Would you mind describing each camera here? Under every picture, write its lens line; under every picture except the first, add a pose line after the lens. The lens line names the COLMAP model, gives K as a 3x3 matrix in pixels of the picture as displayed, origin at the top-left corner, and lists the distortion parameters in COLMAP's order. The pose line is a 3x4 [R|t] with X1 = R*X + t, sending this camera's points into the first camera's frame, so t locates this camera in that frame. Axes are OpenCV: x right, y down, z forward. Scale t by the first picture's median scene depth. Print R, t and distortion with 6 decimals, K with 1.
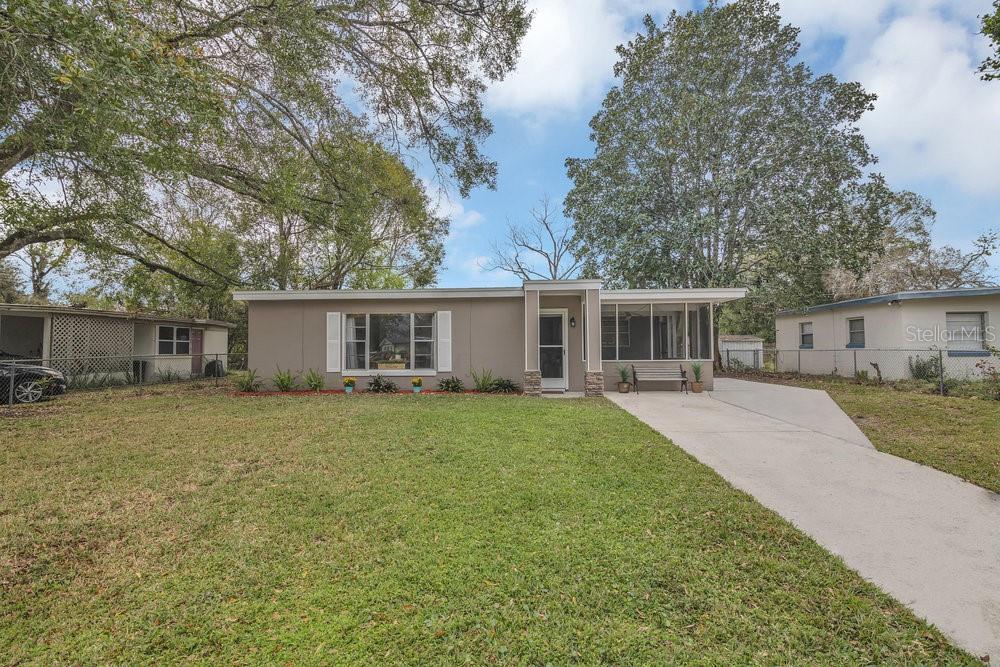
lens RADIAL K [[448.7, 0, 500.0], [0, 448.7, 333.5], [0, 0, 1]] dist [-0.000411, 0.000060]
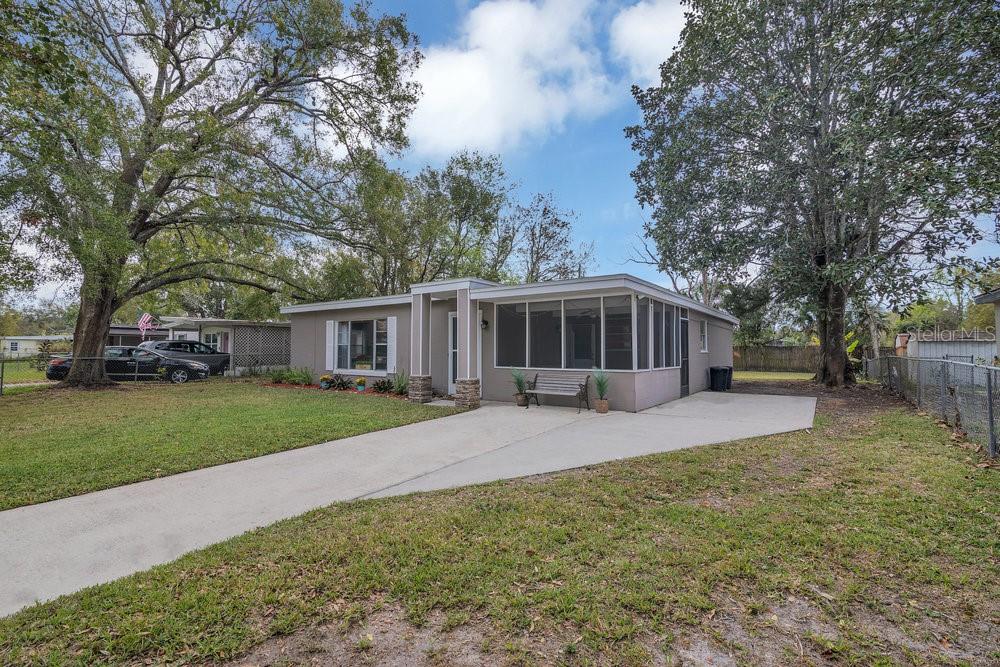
lens RADIAL K [[448.7, 0, 500.0], [0, 448.7, 333.5], [0, 0, 1]] dist [-0.000411, 0.000060]
pose [[0.826151, -0.014179, -0.563270, 0.695450], [0.016780, 0.999859, -0.000558, -0.005400], [0.563198, -0.008990, 0.826273, 0.255923]]
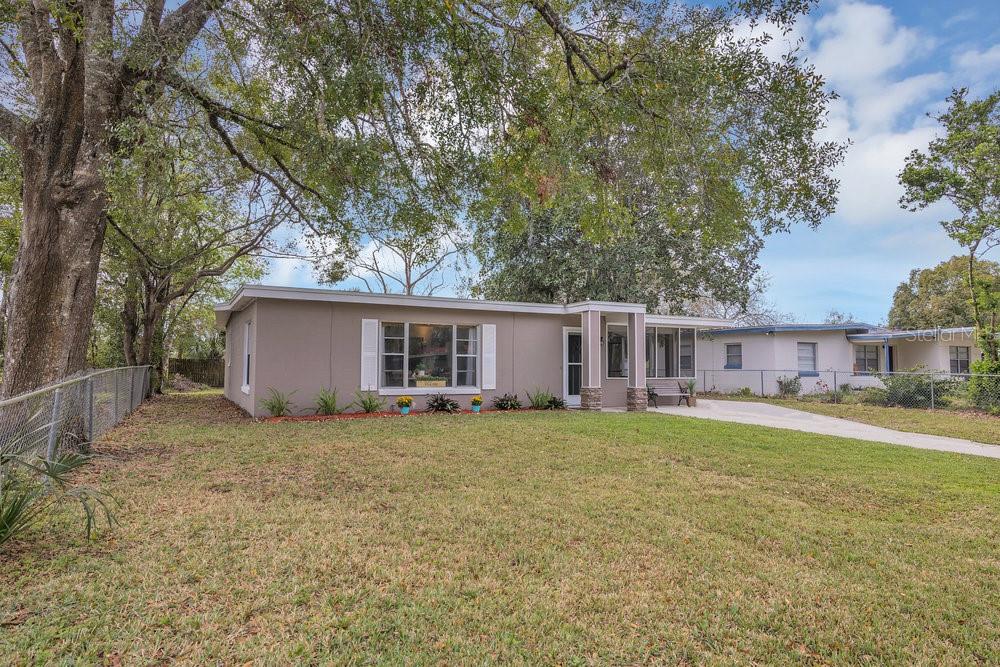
lens RADIAL K [[617.1, 0, 500.0], [0, 617.1, 333.5], [0, 0, 1]] dist [0.000803, -0.000139]
pose [[0.855088, 0.040500, 0.516899, -0.756777], [-0.029864, 0.999137, -0.028882, 0.005892], [-0.517622, 0.009260, 0.855559, -0.101562]]
